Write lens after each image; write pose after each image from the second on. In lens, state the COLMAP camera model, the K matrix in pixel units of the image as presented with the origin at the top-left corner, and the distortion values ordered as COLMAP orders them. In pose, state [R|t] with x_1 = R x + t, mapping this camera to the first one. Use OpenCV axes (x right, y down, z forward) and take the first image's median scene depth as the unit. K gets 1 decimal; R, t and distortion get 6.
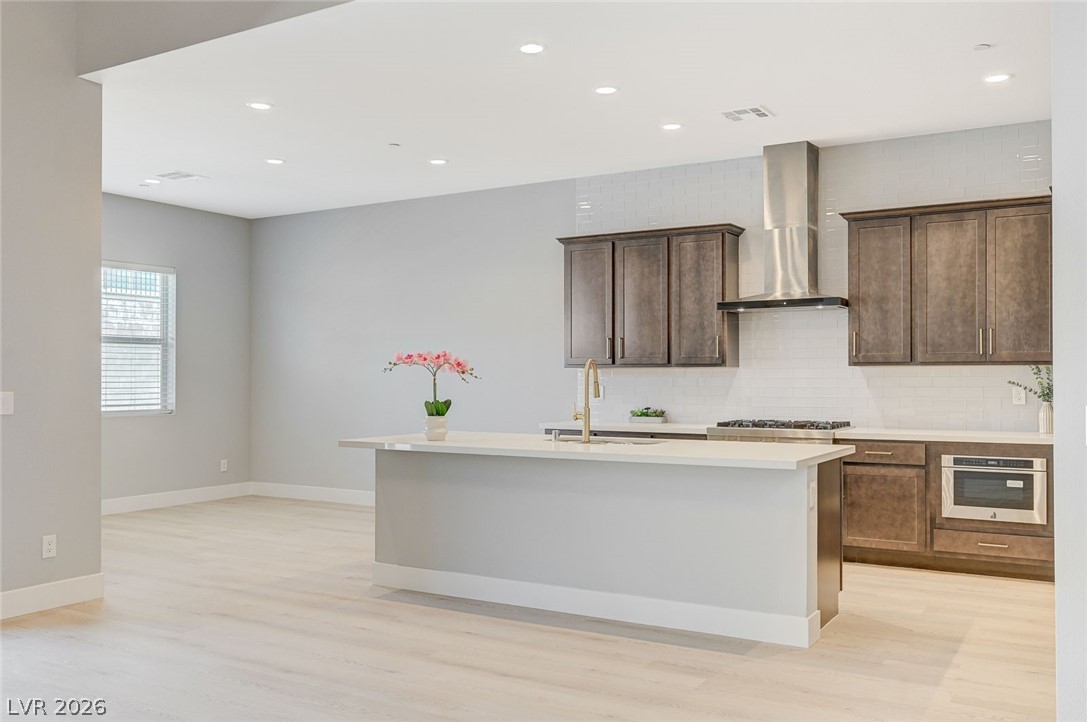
lens RADIAL K [[919.3, 0, 560.2], [0, 919.3, 370.4], [0, 0, 1]] dist [-0.007226, -0.008371]
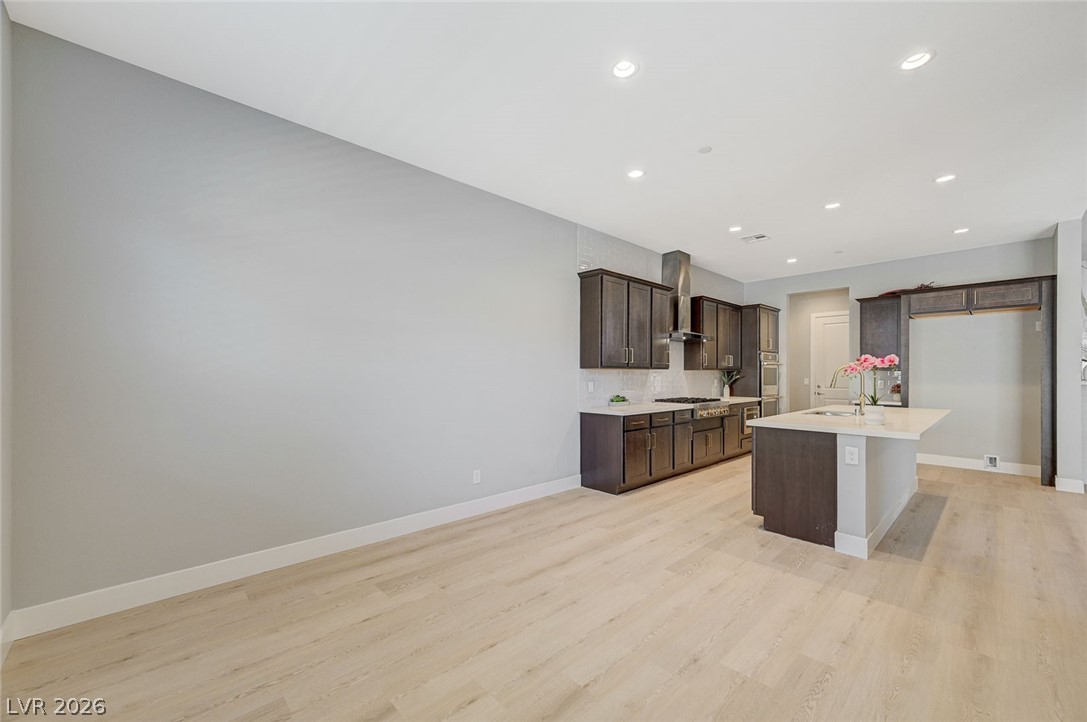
lens RADIAL K [[430.3, 0, 545.9], [0, 430.3, 369.5], [0, 0, 1]] dist [-0.001049, 0.000621]
pose [[0.290705, 0.009029, 0.956770, -0.723321], [-0.008801, 0.999938, -0.006762, 0.004462], [-0.956772, -0.006455, 0.290766, 1.069713]]
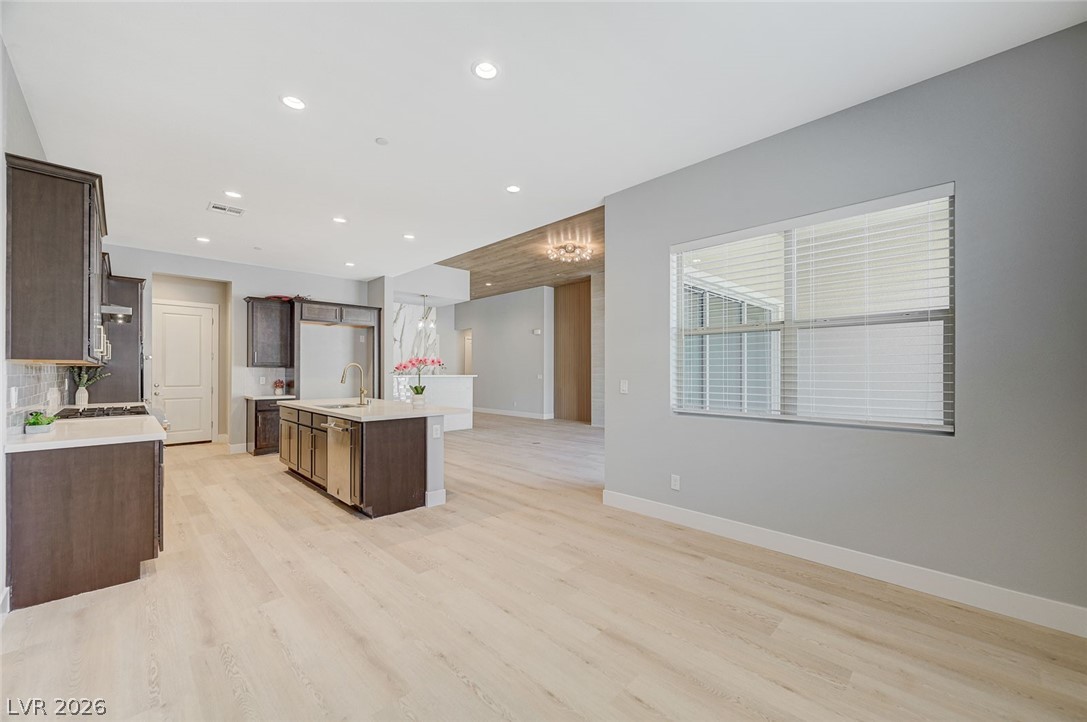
lens RADIAL K [[430.3, 0, 547.3], [0, 430.3, 365.5], [0, 0, 1]] dist [-0.001049, 0.000621]
pose [[-0.964667, 0.002706, 0.263460, -0.497027], [-0.002712, 0.999792, -0.020196, 0.007721], [-0.263460, -0.020197, -0.964459, 1.462658]]
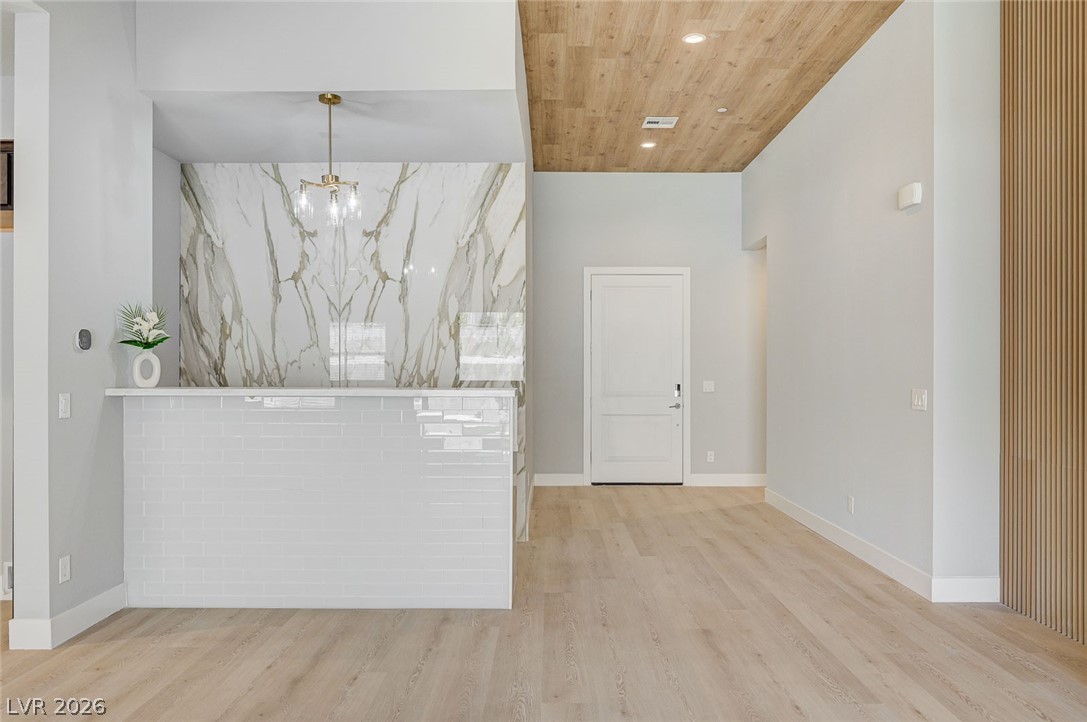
lens RADIAL K [[773.6, 0, 548.0], [0, 773.6, 363.4], [0, 0, 1]] dist [-0.003148, 0.000680]
pose [[-0.499663, 0.011117, 0.866148, -0.433685], [-0.005919, 0.999850, -0.016248, -0.000408], [-0.866200, -0.013245, -0.499523, 0.383974]]
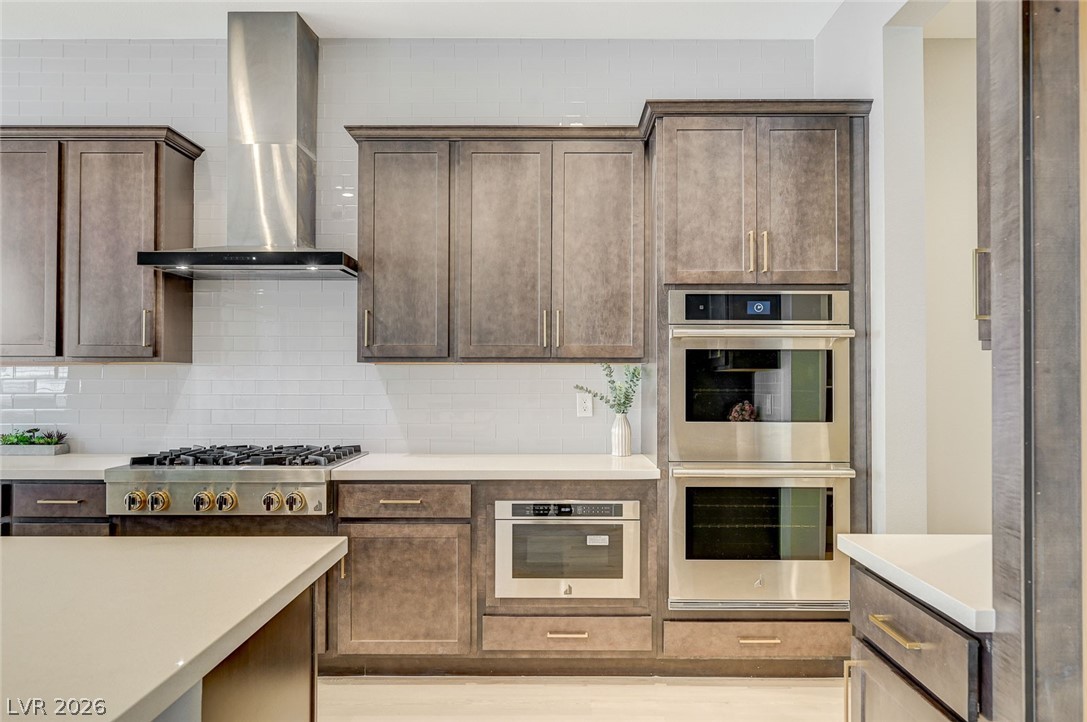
lens RADIAL K [[700.7, 0, 544.4], [0, 700.7, 370.7], [0, 0, 1]] dist [-0.000452, 0.001577]
pose [[0.863364, 0.007068, 0.504533, 0.179297], [-0.005982, 0.999975, -0.003771, 0.002151], [-0.504547, 0.000238, 0.863384, 0.508258]]
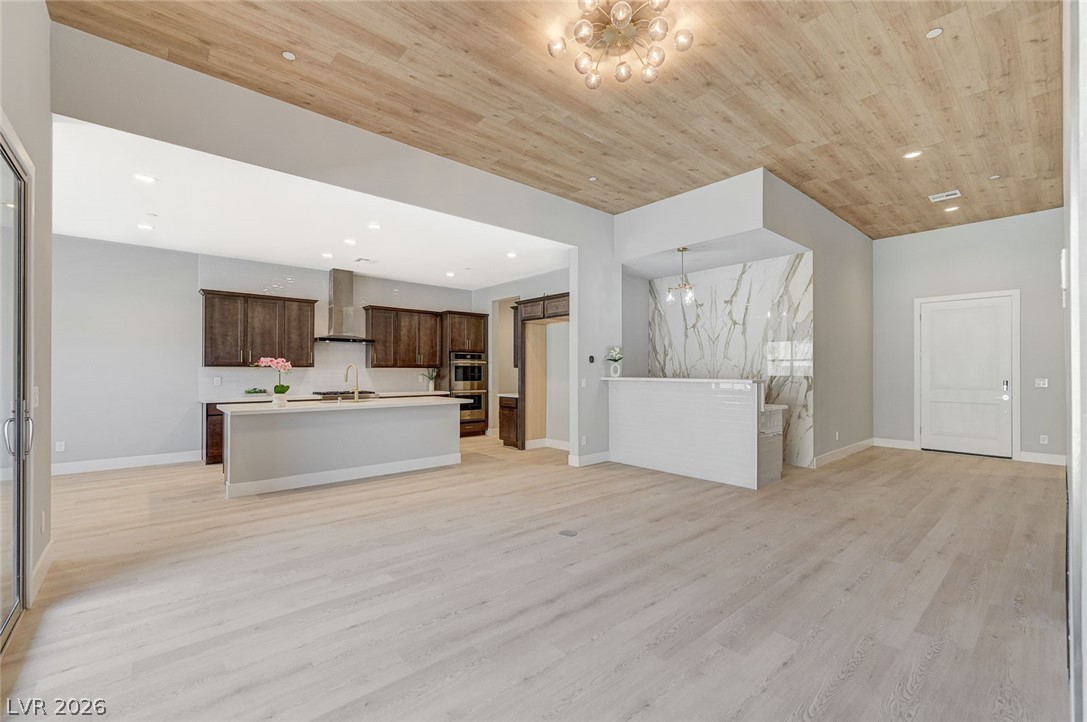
lens RADIAL K [[456.0, 0, 541.7], [0, 456.0, 365.1], [0, 0, 1]] dist [-0.002622, 0.000569]
pose [[0.323822, 0.013431, 0.946023, -0.696235], [-0.008486, 0.999900, -0.011291, -0.001978], [-0.946080, -0.004372, 0.323904, 0.177656]]
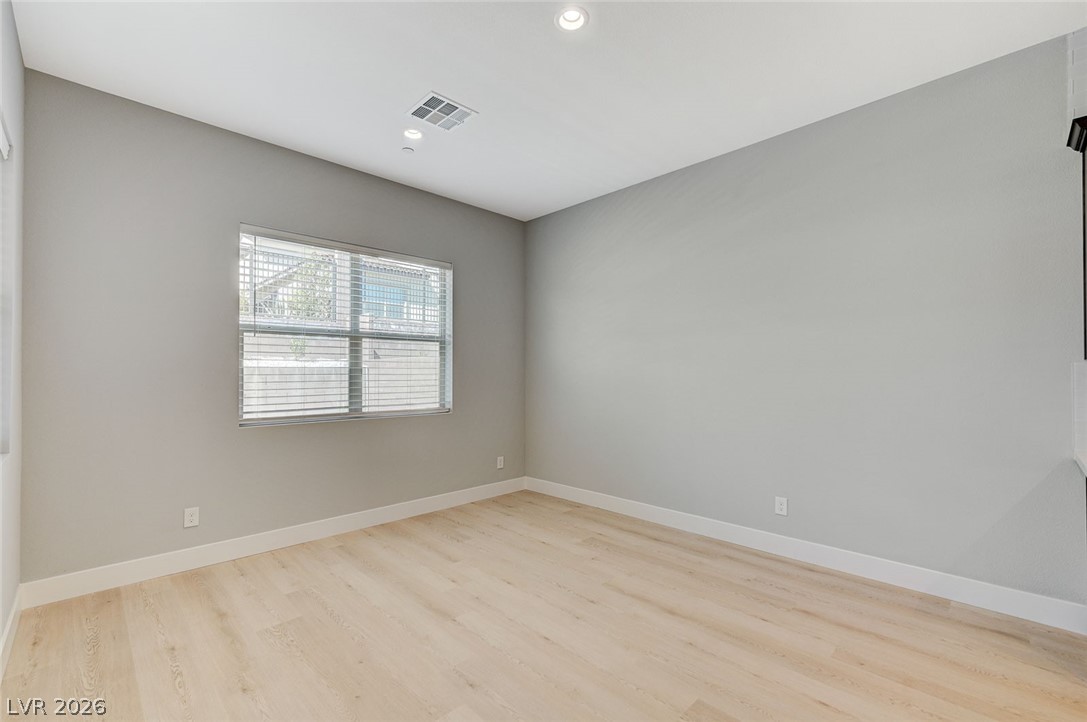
lens RADIAL K [[456.0, 0, 543.3], [0, 456.0, 368.0], [0, 0, 1]] dist [-0.002622, 0.000569]
pose [[0.964445, -0.004943, -0.264237, -0.278905], [0.004207, 0.999986, -0.003349, 0.002507], [0.264249, 0.002118, 0.964452, 0.785085]]
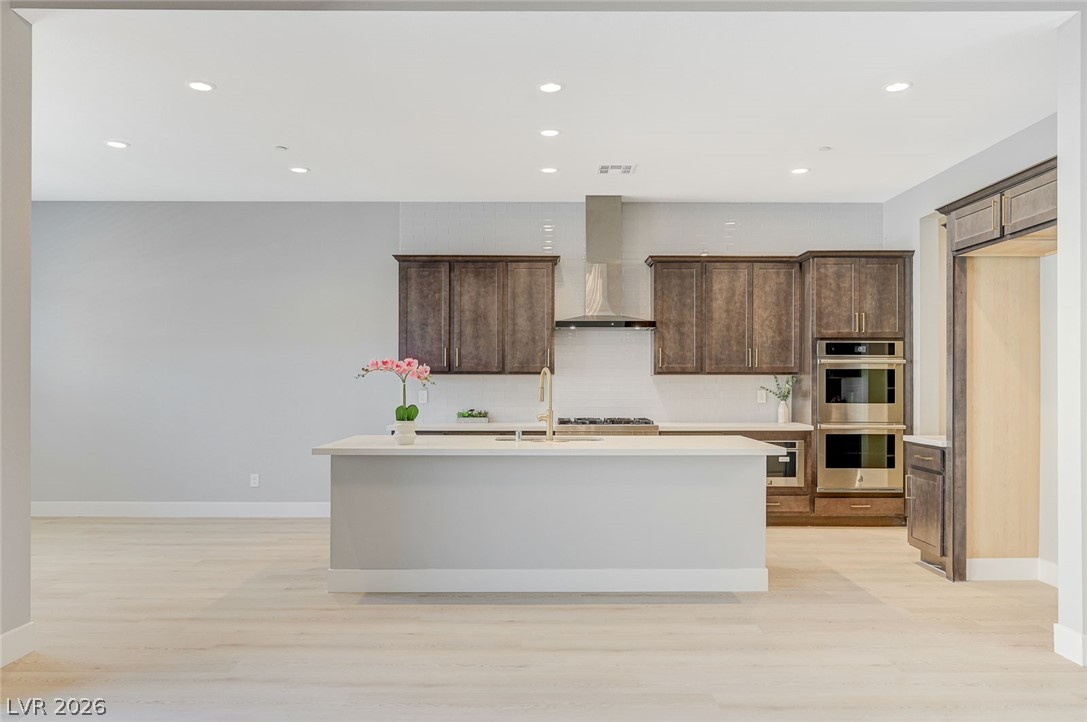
lens RADIAL K [[773.6, 0, 550.4], [0, 773.6, 381.1], [0, 0, 1]] dist [-0.003148, 0.000680]
pose [[0.861568, 0.002335, 0.507636, -0.366996], [-0.005690, 0.999971, 0.005057, -0.000590], [-0.507610, -0.007245, 0.861557, 0.138655]]
